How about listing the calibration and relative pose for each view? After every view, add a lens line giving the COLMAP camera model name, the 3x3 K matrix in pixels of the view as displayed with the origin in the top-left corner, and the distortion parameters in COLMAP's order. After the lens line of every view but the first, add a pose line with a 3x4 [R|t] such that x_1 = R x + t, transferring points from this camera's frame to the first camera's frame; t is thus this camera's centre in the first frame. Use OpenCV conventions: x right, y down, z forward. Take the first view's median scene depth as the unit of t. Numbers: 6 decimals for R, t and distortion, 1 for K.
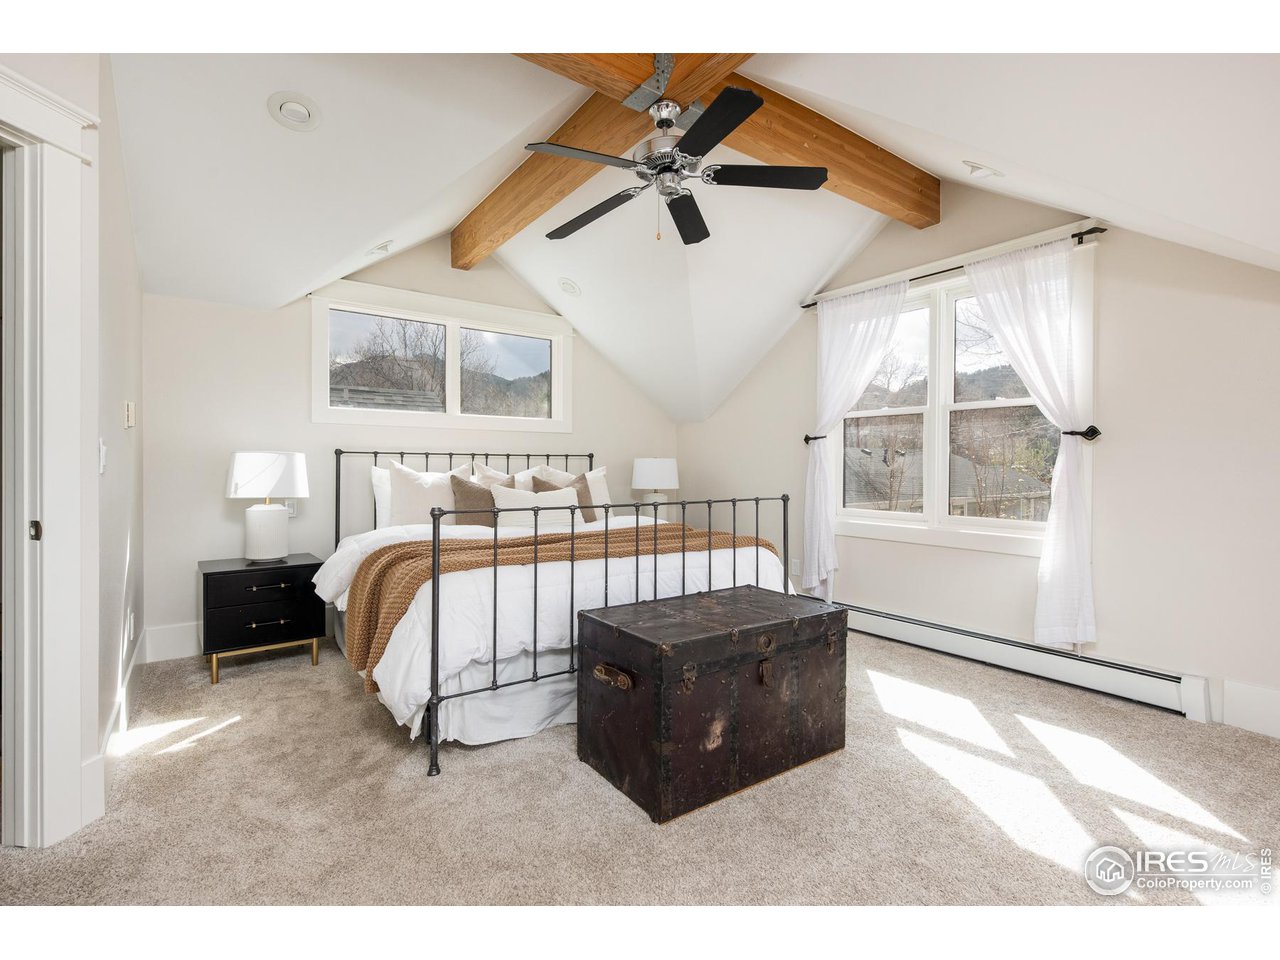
lens RADIAL K [[610.3, 0, 642.9], [0, 610.3, 465.2], [0, 0, 1]] dist [0.000787, -0.000380]
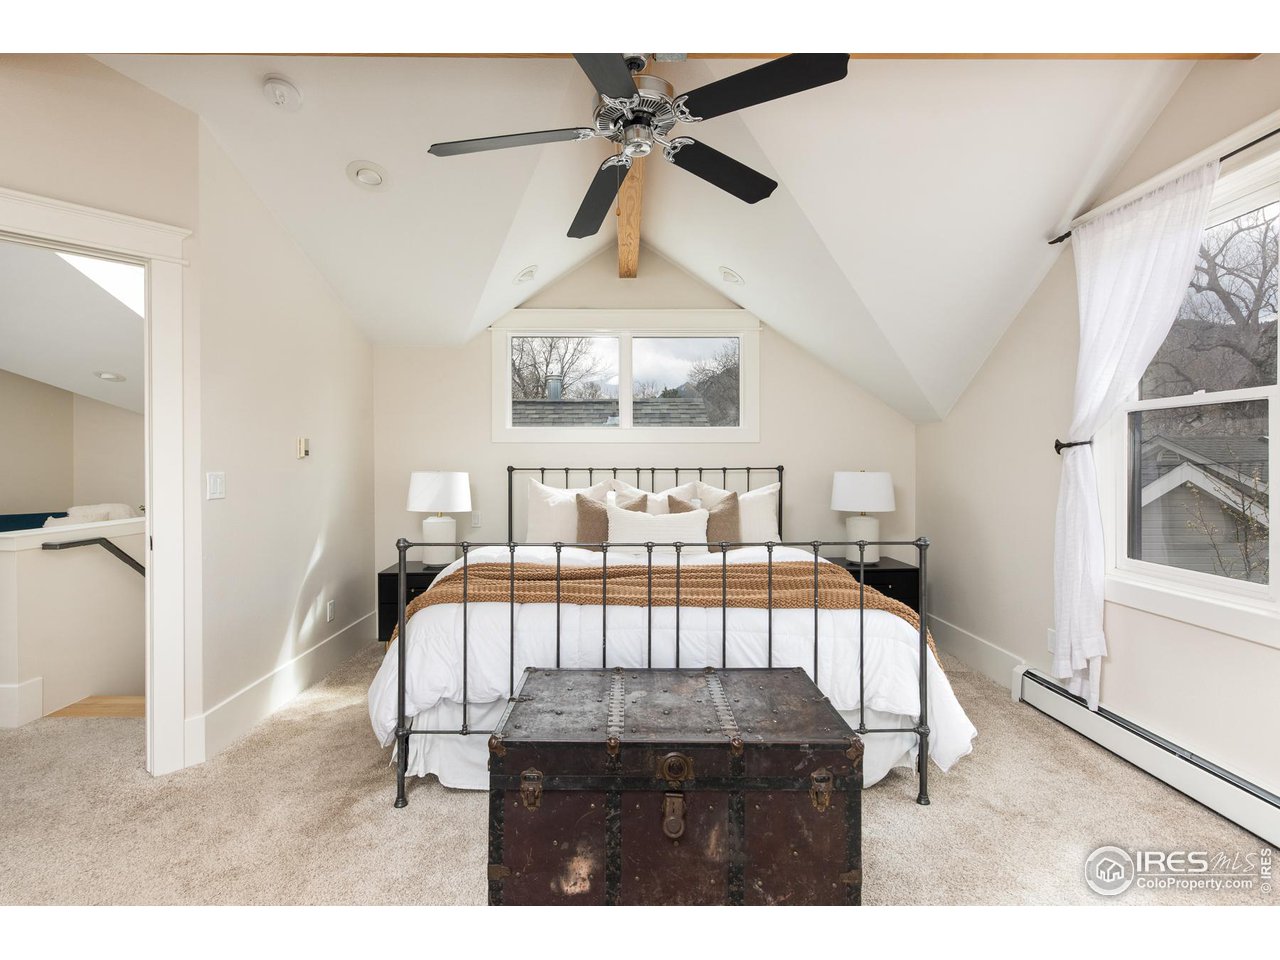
lens RADIAL K [[631.1, 0, 639.2], [0, 631.1, 458.1], [0, 0, 1]] dist [0.000035, -0.000286]
pose [[0.810826, -0.008664, -0.585223, 0.396469], [0.005166, 0.999957, -0.007646, -0.036114], [0.585264, 0.003176, 0.810837, 0.265326]]
